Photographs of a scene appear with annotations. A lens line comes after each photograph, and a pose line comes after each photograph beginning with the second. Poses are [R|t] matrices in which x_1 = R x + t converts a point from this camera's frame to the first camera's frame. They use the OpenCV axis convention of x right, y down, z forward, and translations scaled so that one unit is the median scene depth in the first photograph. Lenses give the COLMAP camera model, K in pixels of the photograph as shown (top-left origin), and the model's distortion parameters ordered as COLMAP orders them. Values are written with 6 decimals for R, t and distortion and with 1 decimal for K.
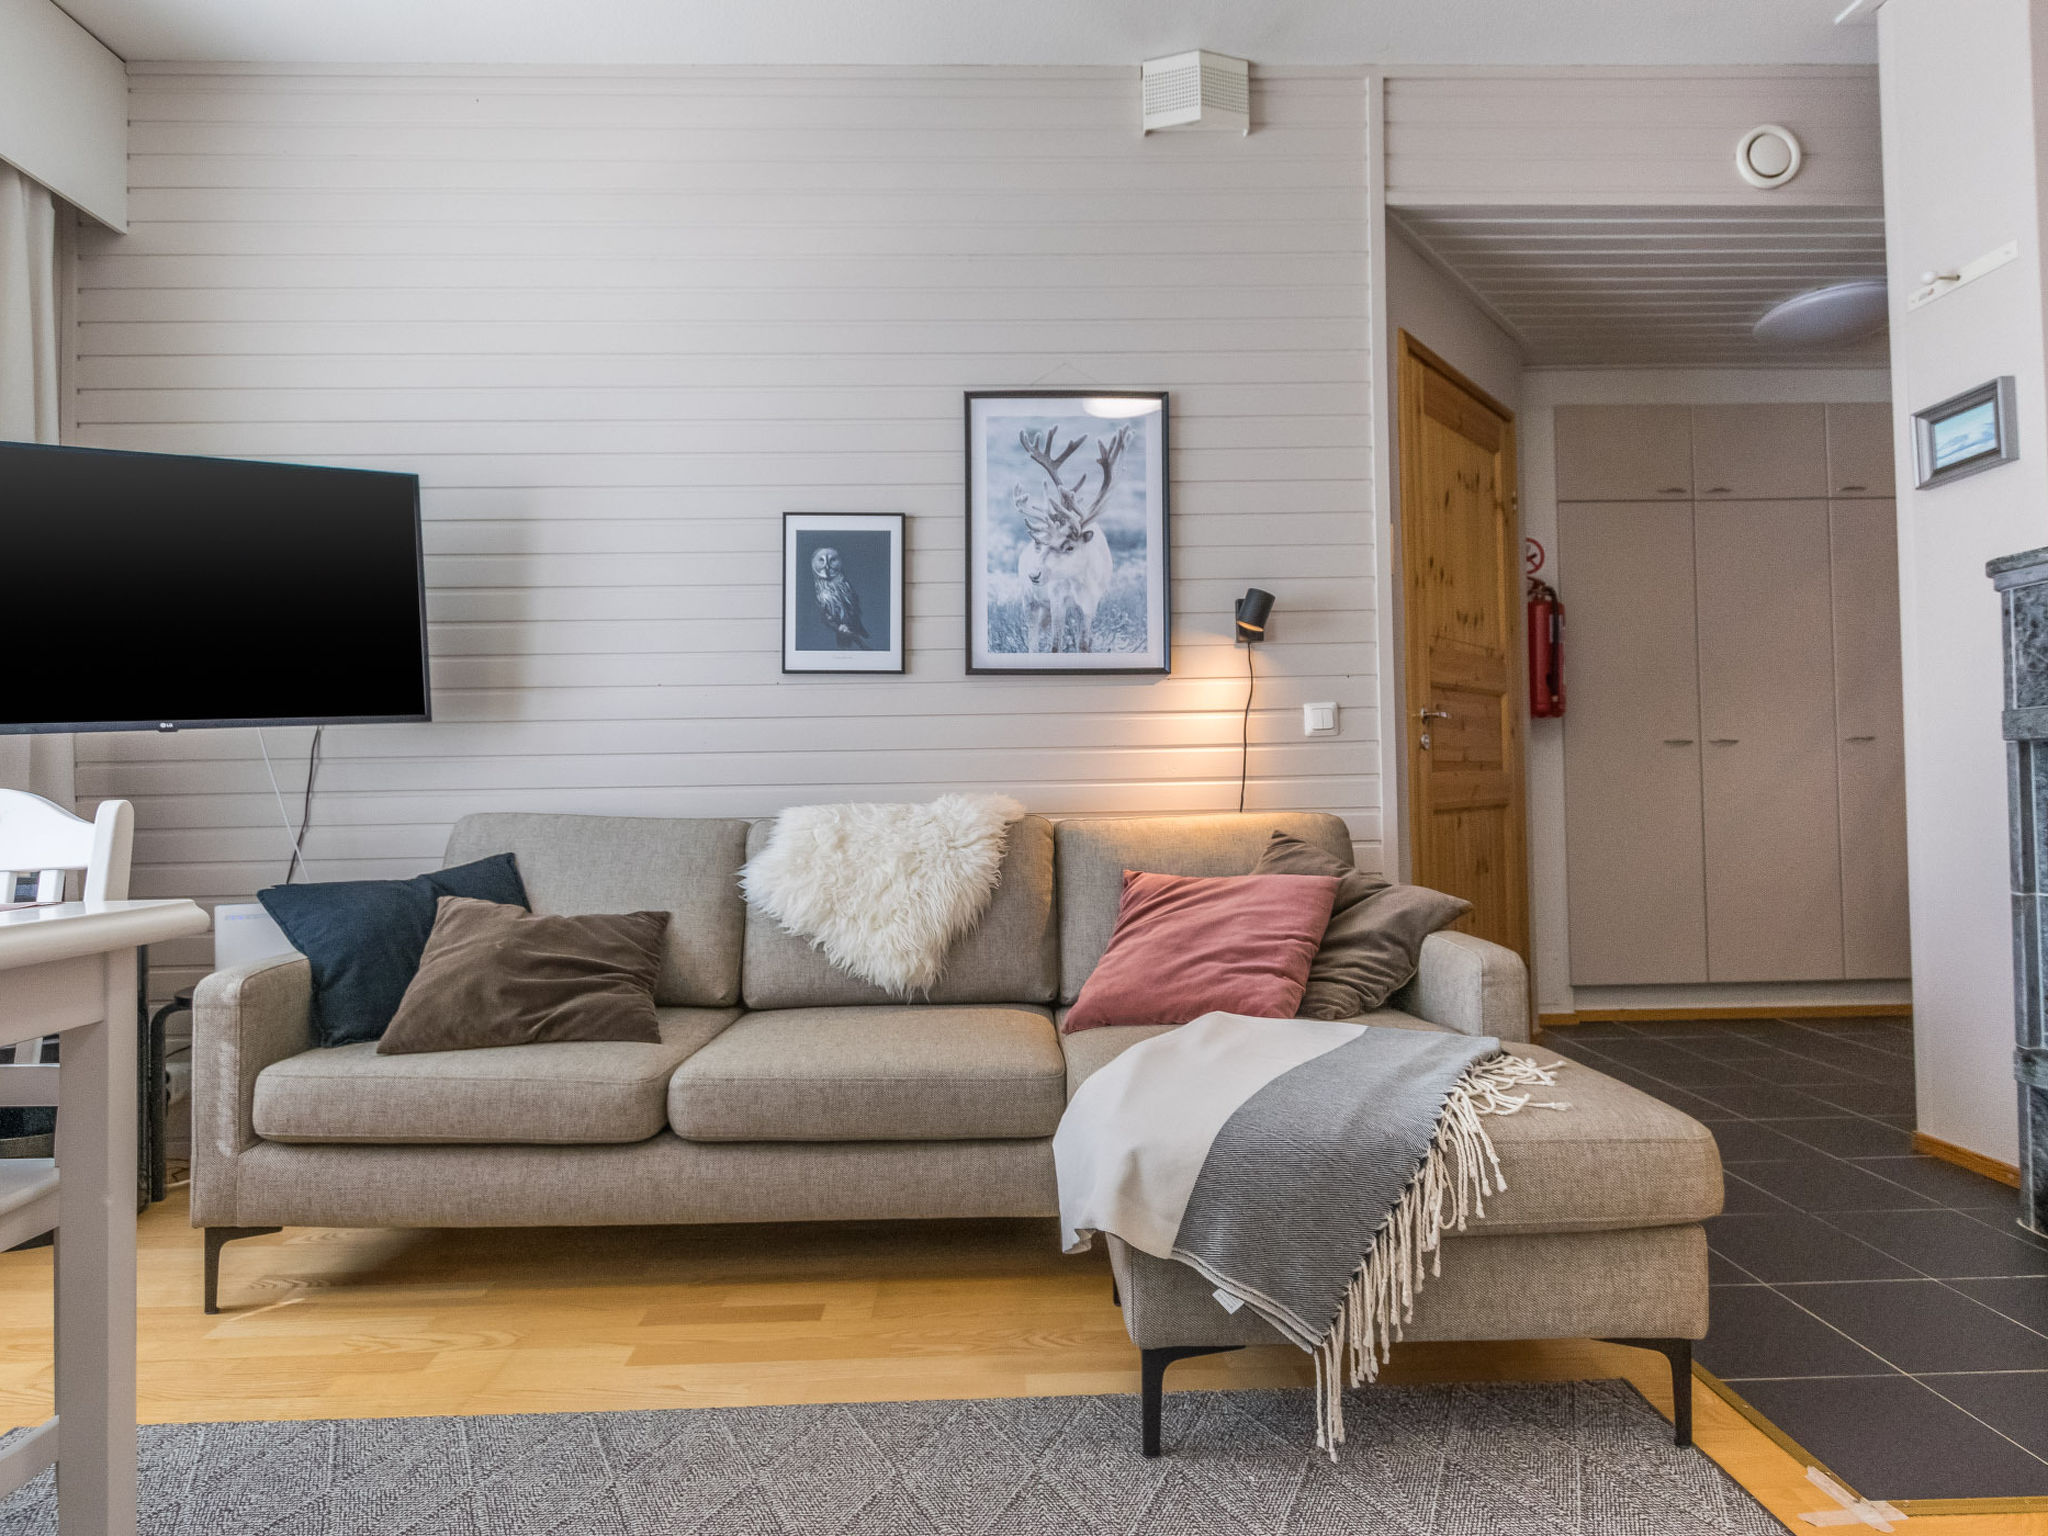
lens RADIAL K [[1108.0, 0, 1024.0], [0, 1108.0, 768.0], [0, 0, 1]] dist [-0.001267, 0.001238]
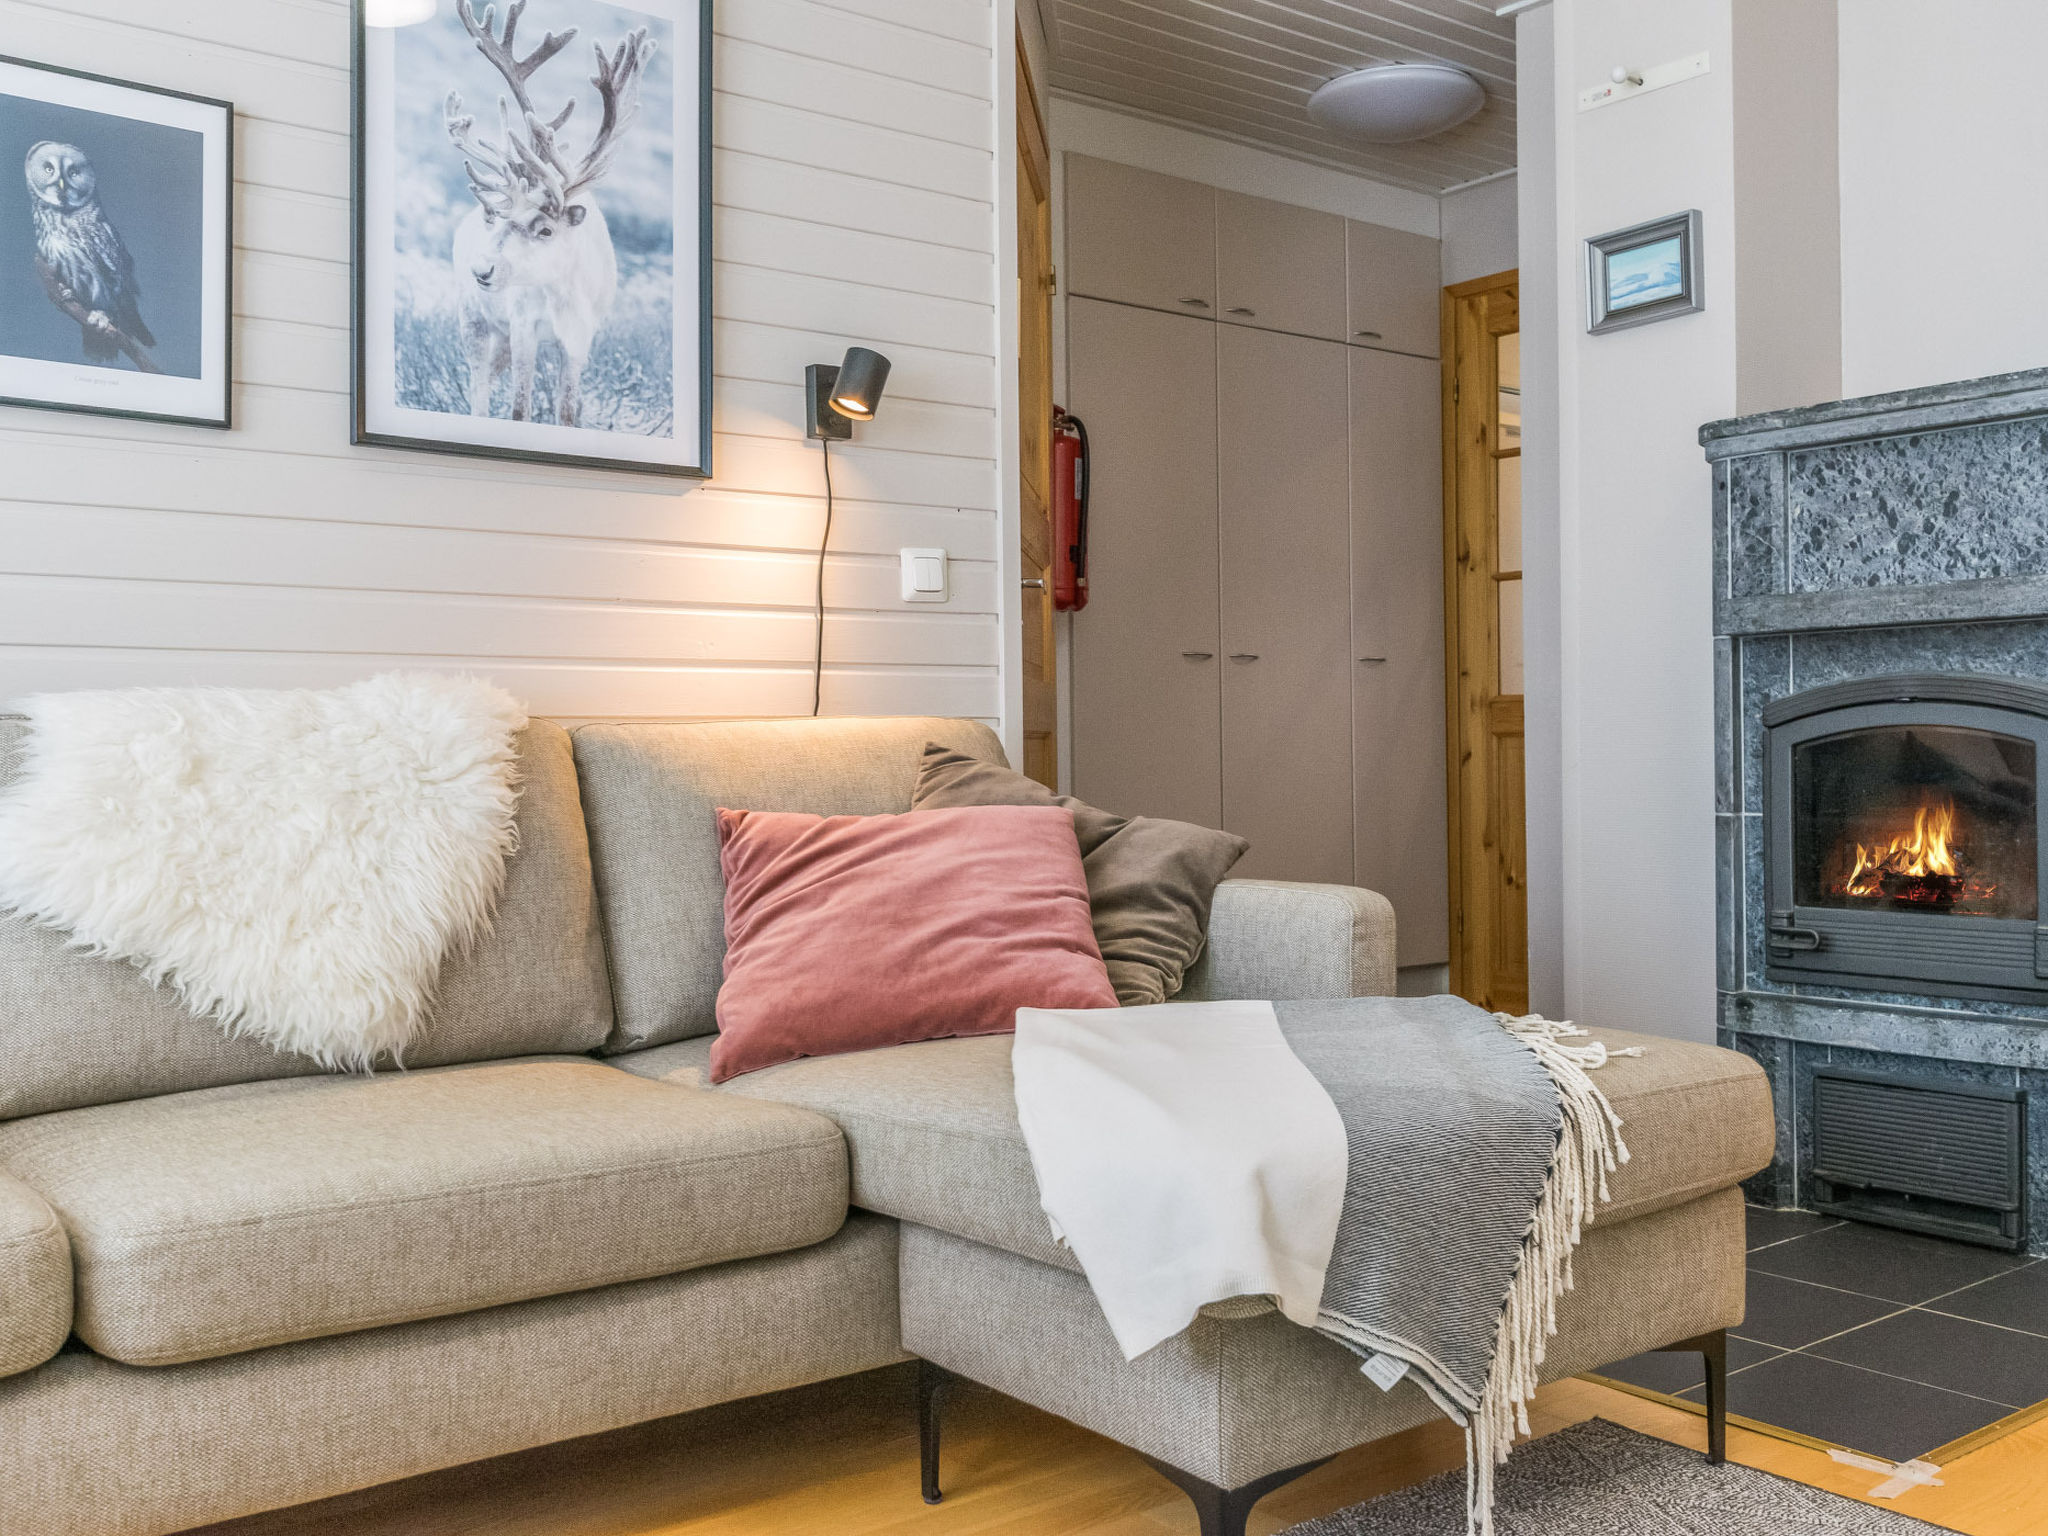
lens RADIAL K [[1903.6, 0, 1024.0], [0, 1903.6, 768.0], [0, 0, 1]] dist [-0.002422, -0.002239]
pose [[0.806756, 0.003198, 0.590876, -0.345682], [-0.012139, 0.999864, 0.011162, 0.056223], [-0.590760, -0.016178, 0.806685, 0.110126]]
